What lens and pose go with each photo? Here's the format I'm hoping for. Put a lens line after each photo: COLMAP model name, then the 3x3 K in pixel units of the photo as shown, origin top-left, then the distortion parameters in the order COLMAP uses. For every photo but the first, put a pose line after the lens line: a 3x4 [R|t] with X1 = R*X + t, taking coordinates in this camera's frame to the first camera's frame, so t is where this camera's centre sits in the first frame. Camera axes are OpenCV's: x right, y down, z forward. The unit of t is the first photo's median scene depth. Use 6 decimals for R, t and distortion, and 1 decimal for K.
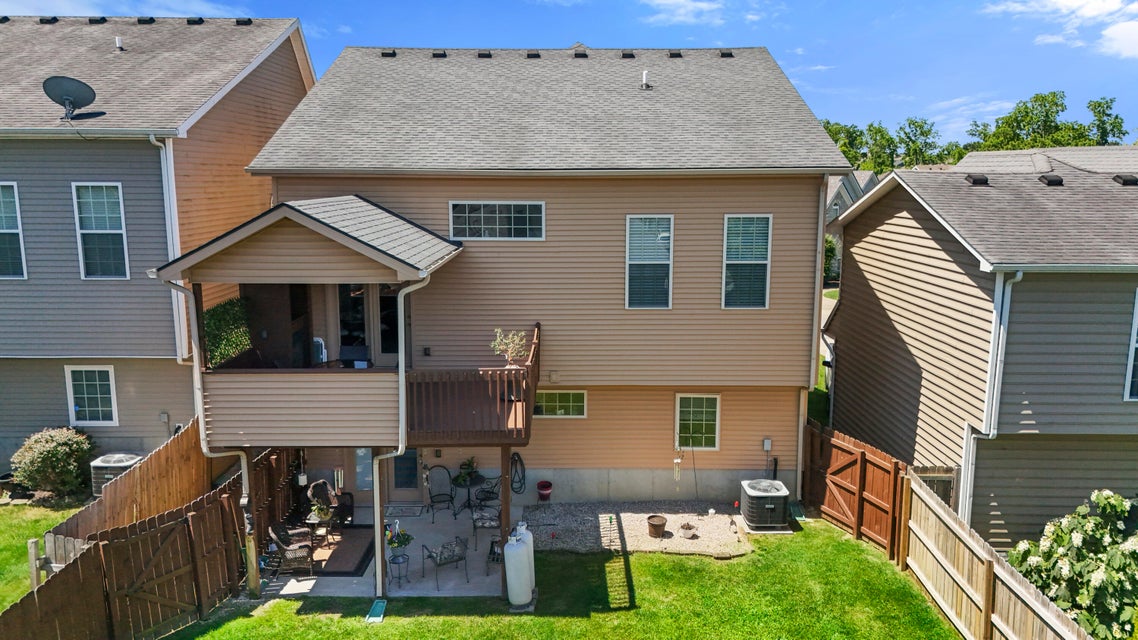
lens RADIAL K [[860.8, 0, 563.3], [0, 860.8, 305.3], [0, 0, 1]] dist [0.057047, -0.068811]
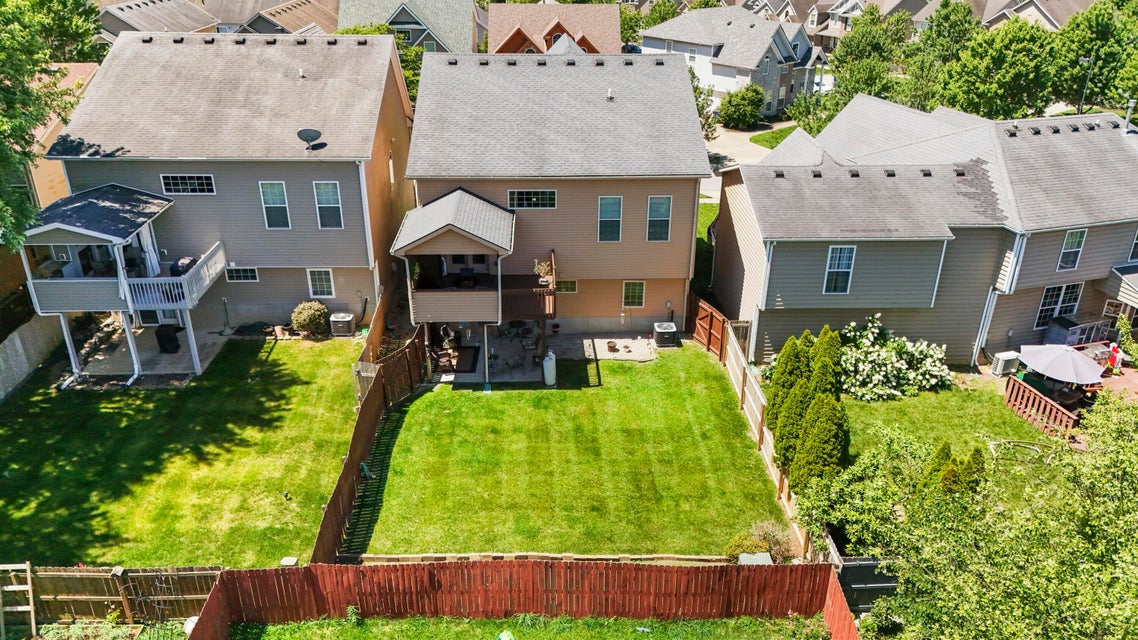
lens RADIAL K [[847.2, 0, 551.7], [0, 847.2, 304.2], [0, 0, 1]] dist [0.045364, -0.008751]
pose [[0.999660, -0.012465, 0.022922, -0.080176], [0.005952, 0.964287, 0.264791, -0.378115], [-0.025404, -0.264565, 0.964033, -0.919117]]
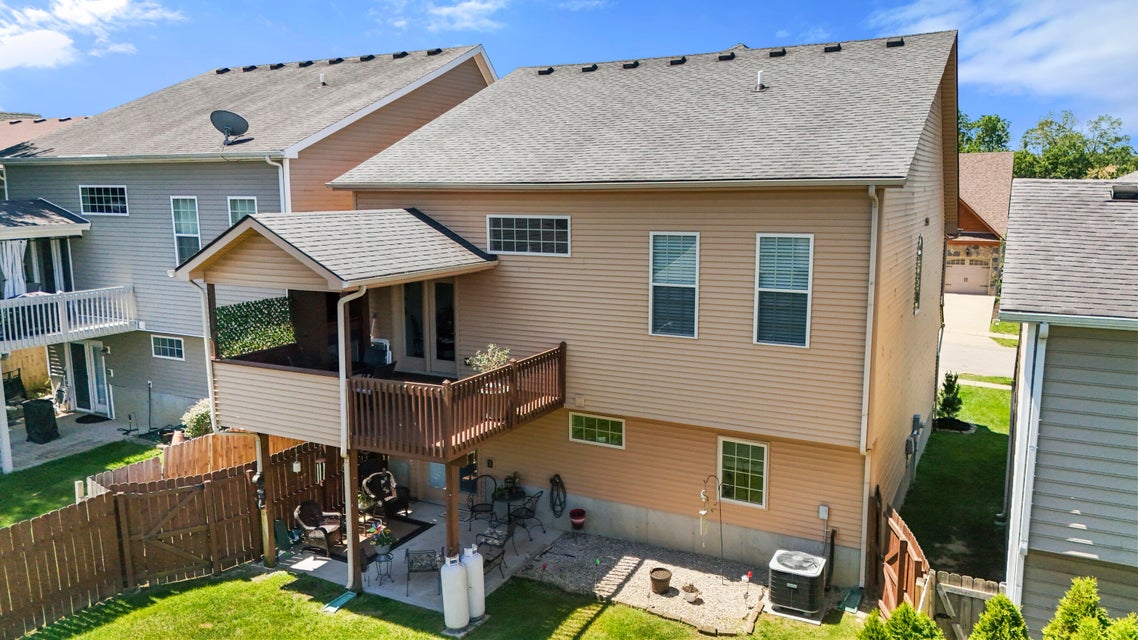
lens RADIAL K [[847.2, 0, 551.7], [0, 847.2, 304.2], [0, 0, 1]] dist [0.045364, -0.008751]
pose [[0.881559, 0.059312, -0.468333, 0.404121], [-0.065900, 0.997824, 0.002322, -0.023632], [0.467451, 0.028816, 0.883549, 0.162491]]
